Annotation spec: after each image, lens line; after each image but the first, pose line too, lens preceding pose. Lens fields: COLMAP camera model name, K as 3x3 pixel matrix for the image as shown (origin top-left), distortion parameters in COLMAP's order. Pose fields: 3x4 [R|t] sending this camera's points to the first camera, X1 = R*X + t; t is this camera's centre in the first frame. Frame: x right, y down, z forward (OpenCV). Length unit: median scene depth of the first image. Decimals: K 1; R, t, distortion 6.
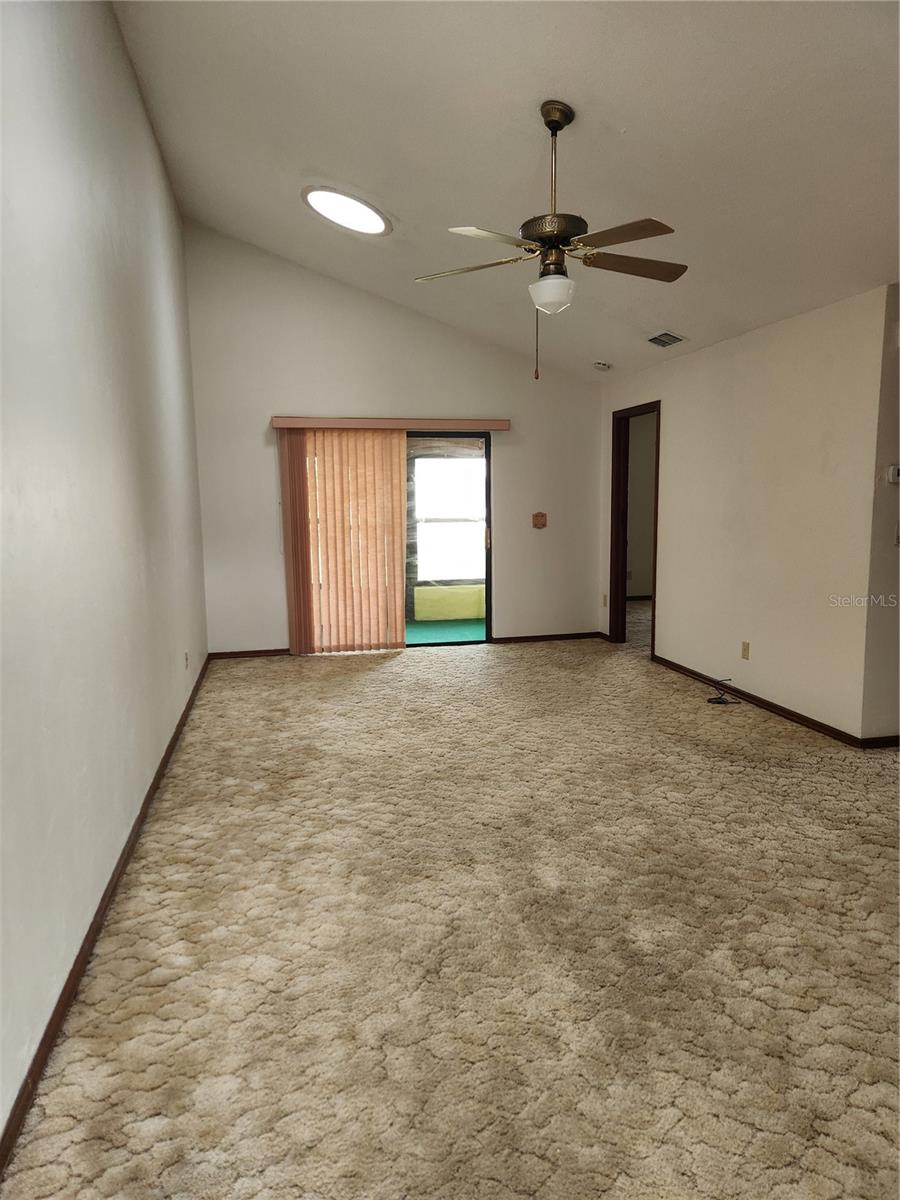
lens RADIAL K [[812.1, 0, 453.2], [0, 812.1, 597.8], [0, 0, 1]] dist [0.060908, -0.055243]
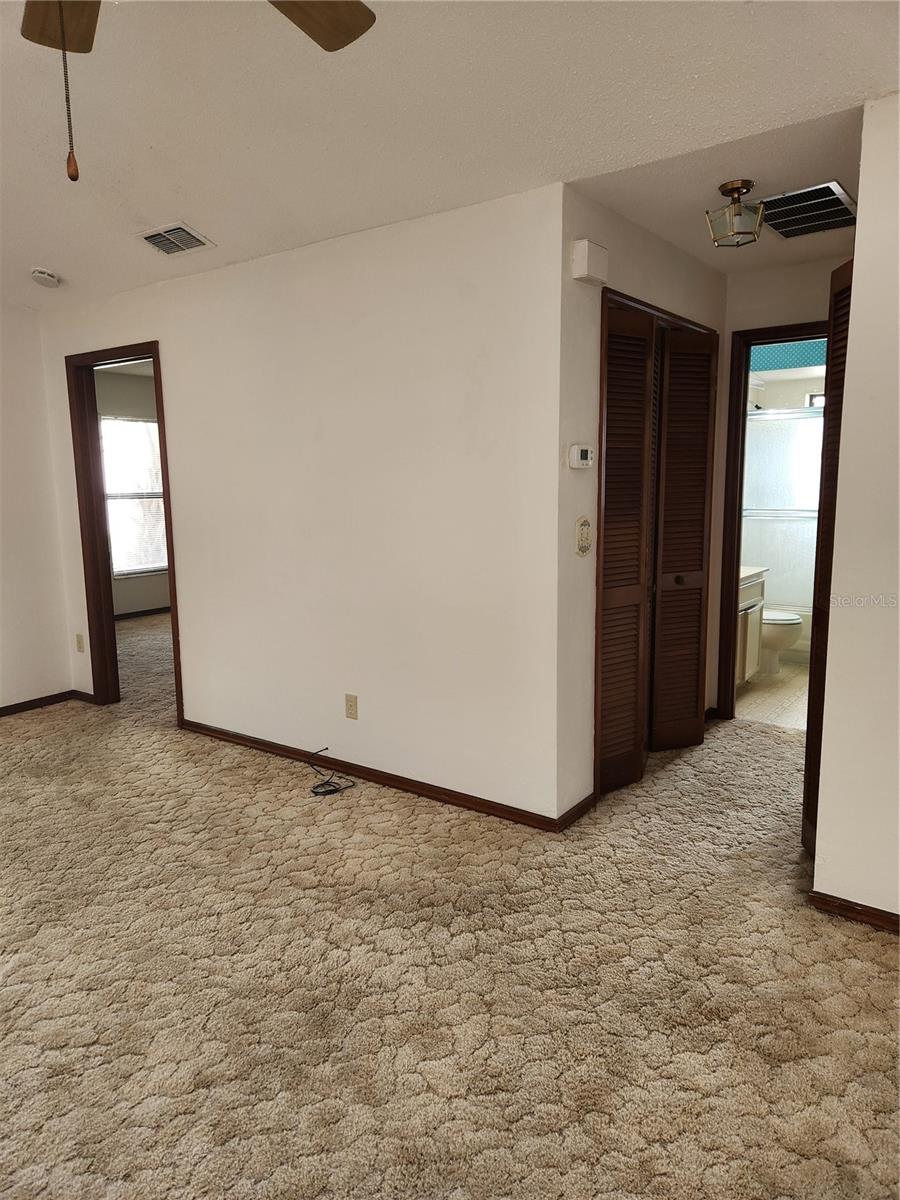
lens RADIAL K [[812.1, 0, 448.6], [0, 812.1, 590.5], [0, 0, 1]] dist [0.060908, -0.055243]
pose [[0.755090, -0.092234, 0.649101, -0.024644], [0.086480, 0.995416, 0.040843, -0.060959], [-0.649893, 0.025294, 0.759605, 0.457906]]
